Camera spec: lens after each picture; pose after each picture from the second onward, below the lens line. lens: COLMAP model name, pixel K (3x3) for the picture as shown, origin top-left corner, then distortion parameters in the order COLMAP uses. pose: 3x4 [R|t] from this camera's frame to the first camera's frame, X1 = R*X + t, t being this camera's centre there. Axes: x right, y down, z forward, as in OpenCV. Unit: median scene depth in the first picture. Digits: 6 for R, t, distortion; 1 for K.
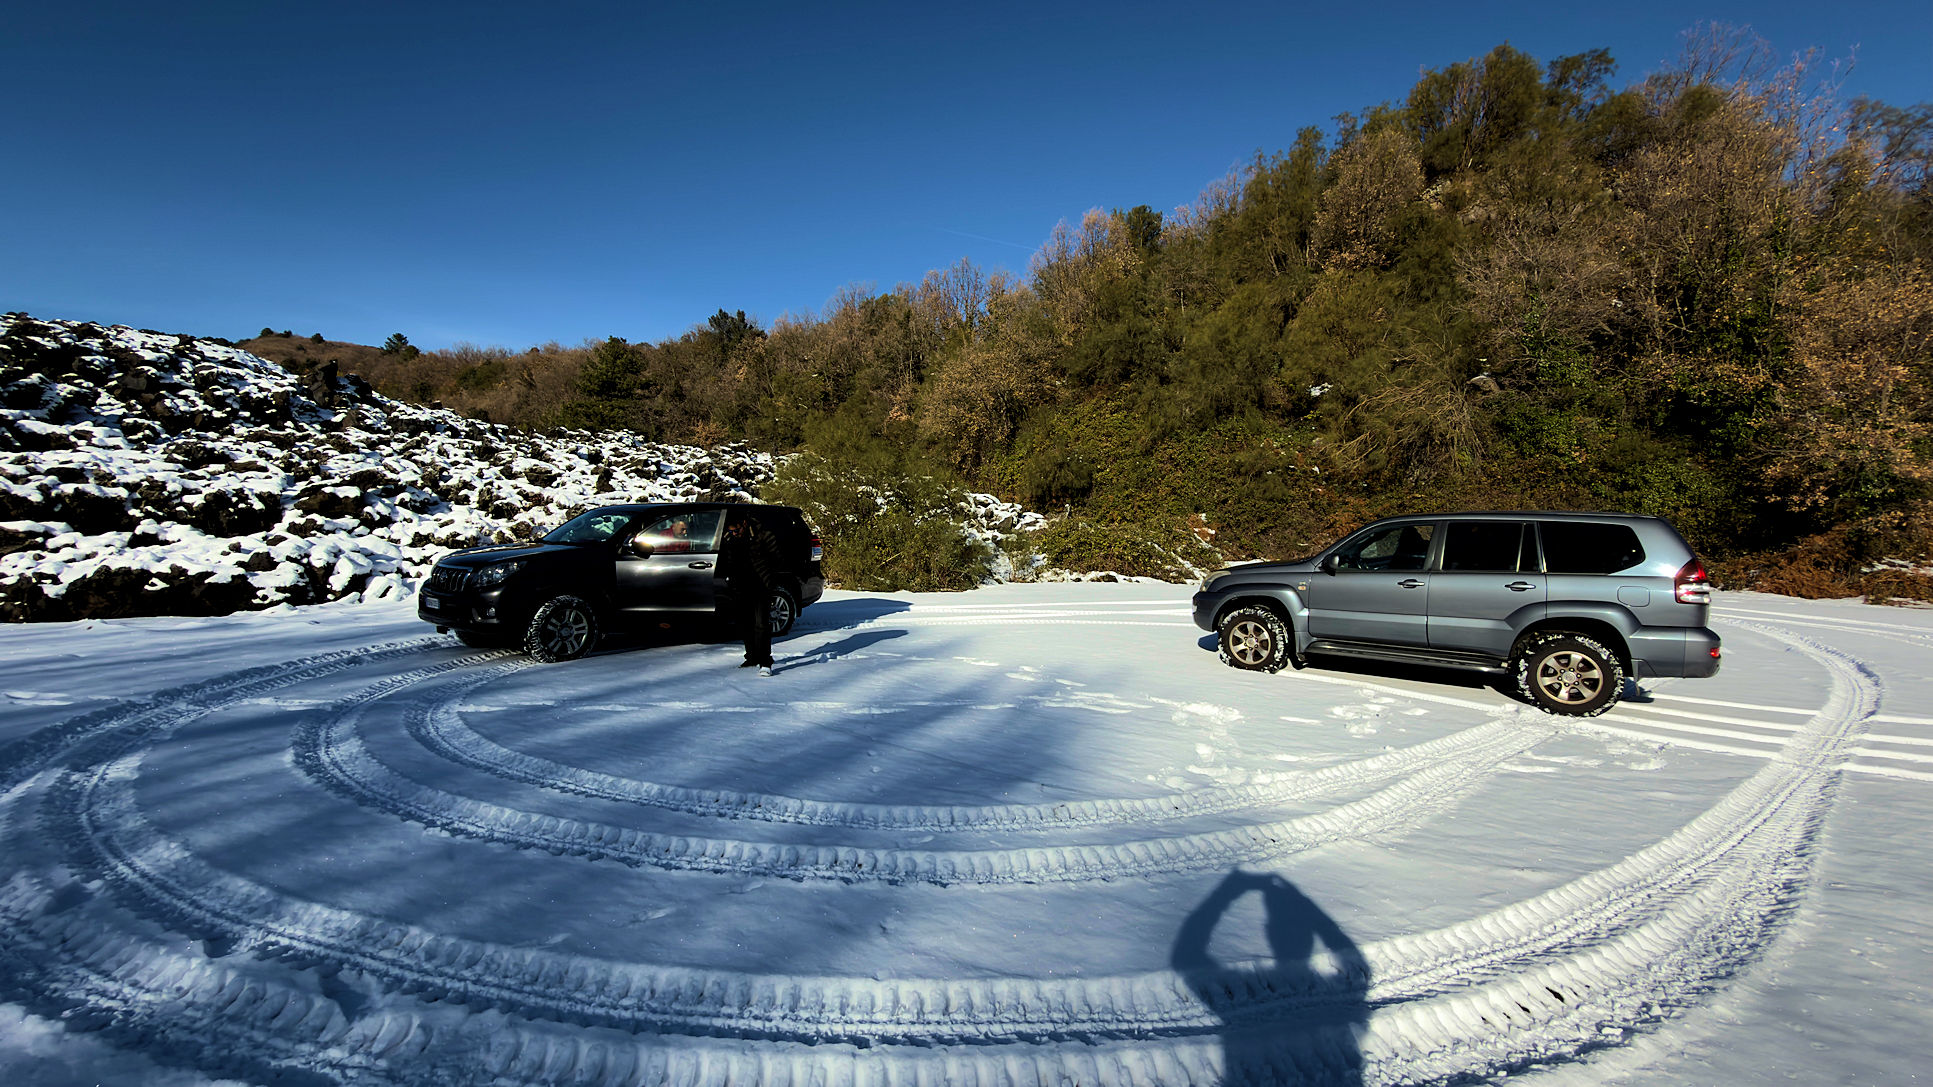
lens RADIAL K [[795.5, 0, 966.1], [0, 795.5, 547.0], [0, 0, 1]] dist [-0.002098, -0.000285]
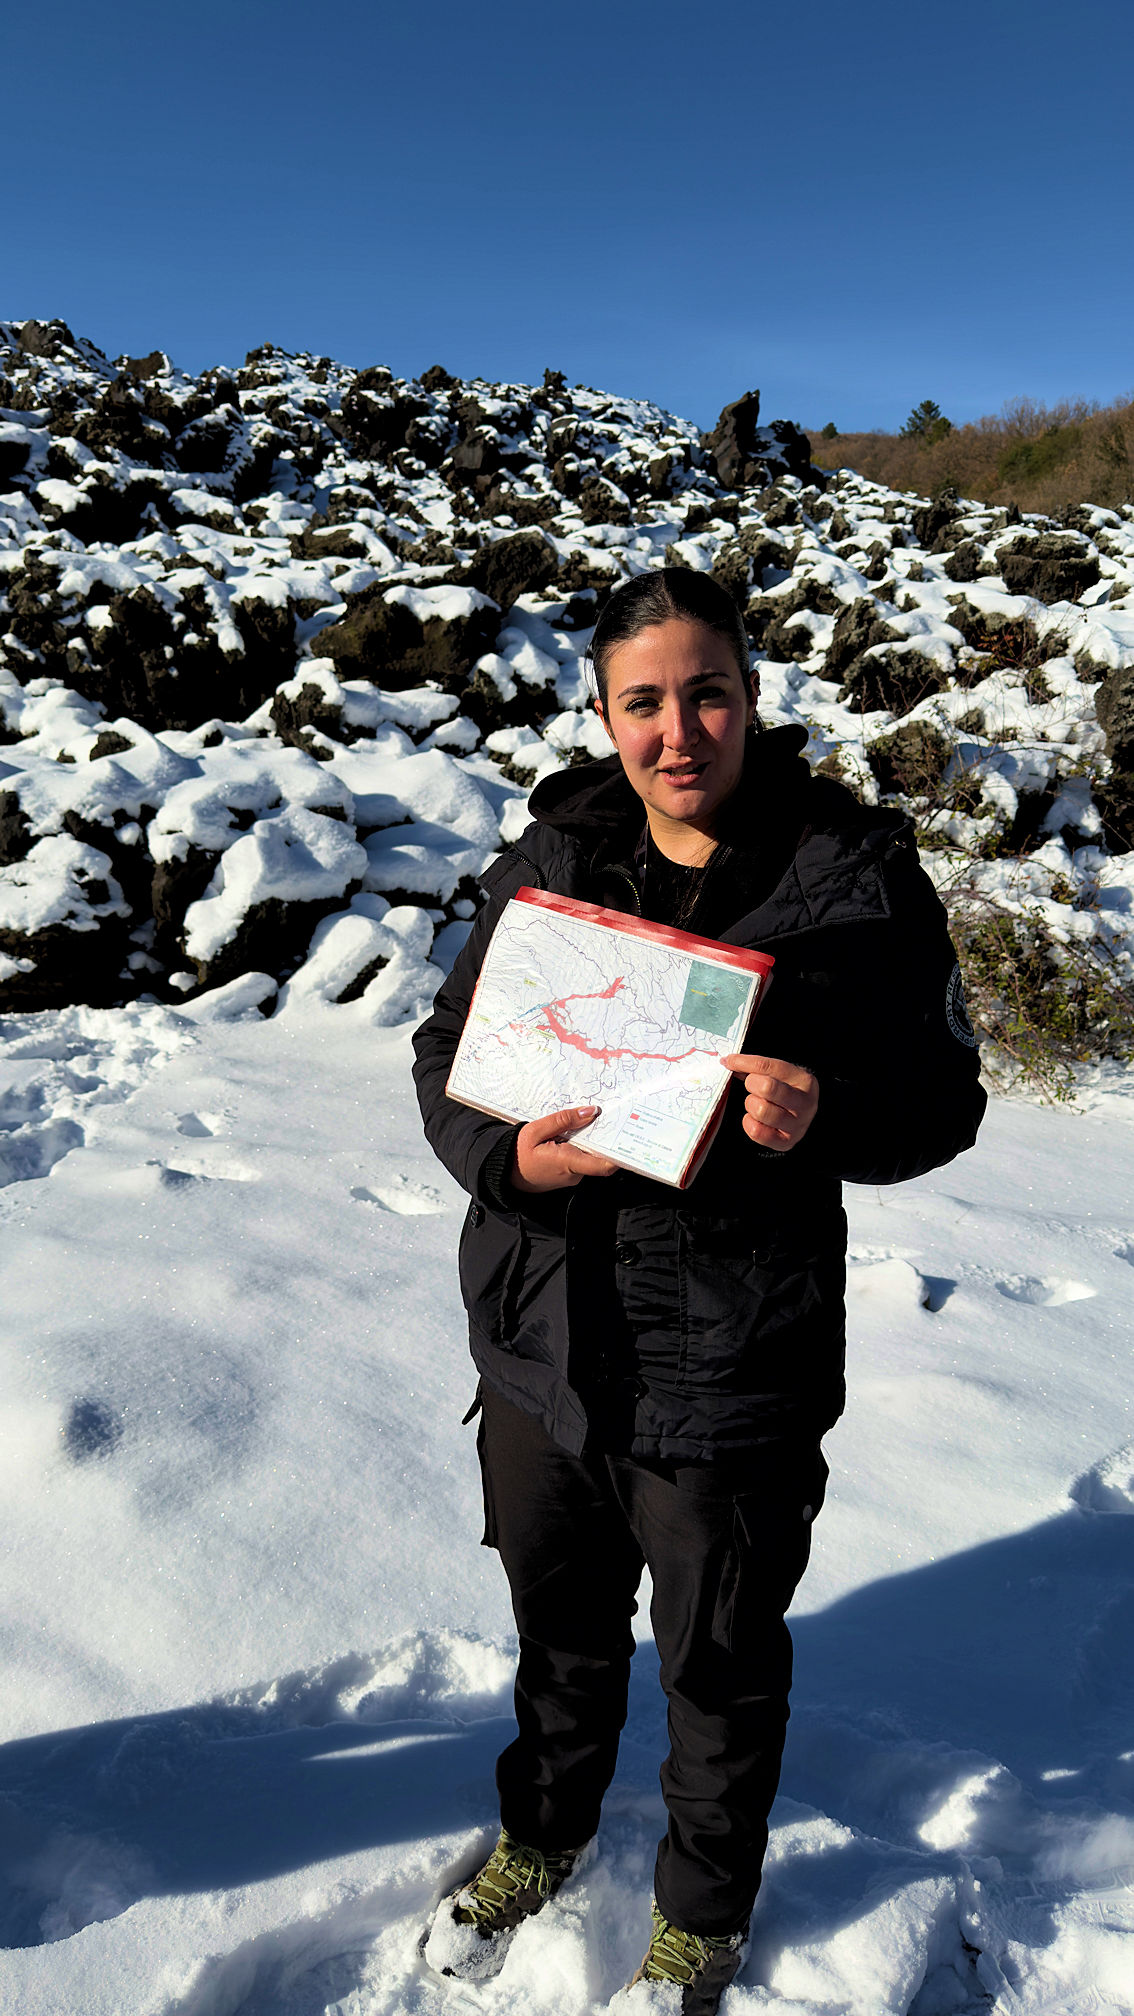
lens RADIAL K [[1399.7, 0, 565.9], [0, 1399.7, 1010.9], [0, 0, 1]] dist [0.013705, -0.002389]
pose [[0.657558, 0.193620, -0.728100, -0.261020], [-0.072292, 0.978169, 0.194832, -0.019174], [0.749928, -0.075477, 0.657200, 0.548916]]
